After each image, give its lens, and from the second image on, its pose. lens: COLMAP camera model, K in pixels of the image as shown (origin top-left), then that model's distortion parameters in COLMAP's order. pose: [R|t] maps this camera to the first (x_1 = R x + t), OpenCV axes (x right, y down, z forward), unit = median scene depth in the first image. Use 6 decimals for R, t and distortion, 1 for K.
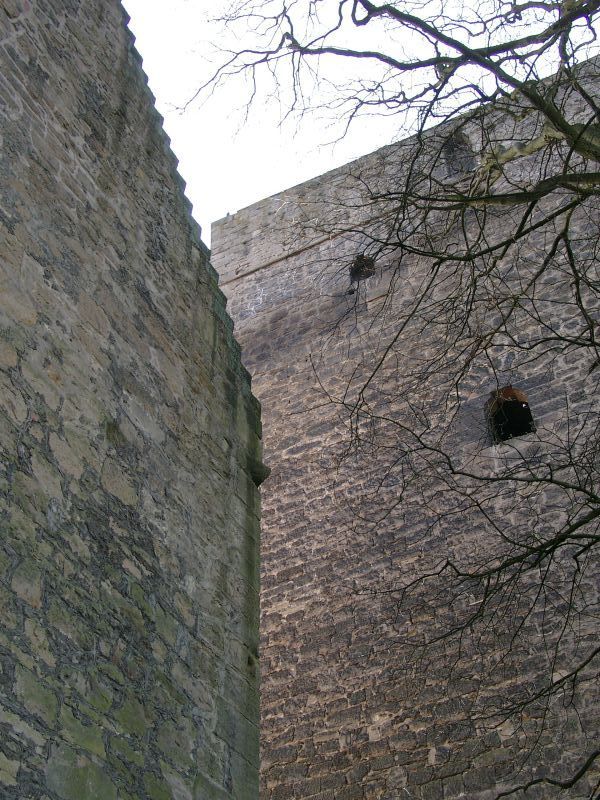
lens RADIAL K [[1168.0, 0, 300.0], [0, 1168.0, 400.0], [0, 0, 1]] dist [-0.028513, 0.072432]
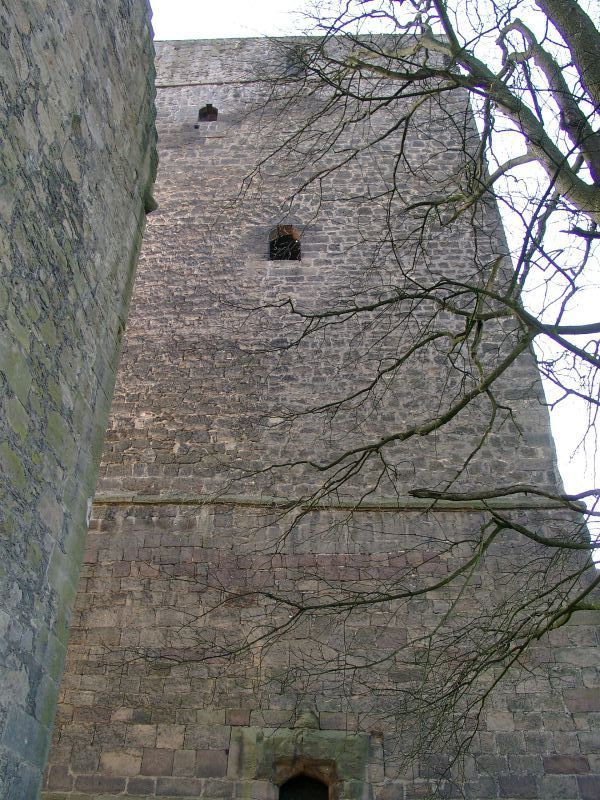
lens RADIAL K [[800.3, 0, 300.0], [0, 800.3, 400.0], [0, 0, 1]] dist [-0.179459, 0.213207]
pose [[0.912214, 0.267485, 0.310351, -0.070841], [-0.321507, 0.936865, 0.137542, 0.066747], [-0.253967, -0.225248, 0.940619, 0.048016]]
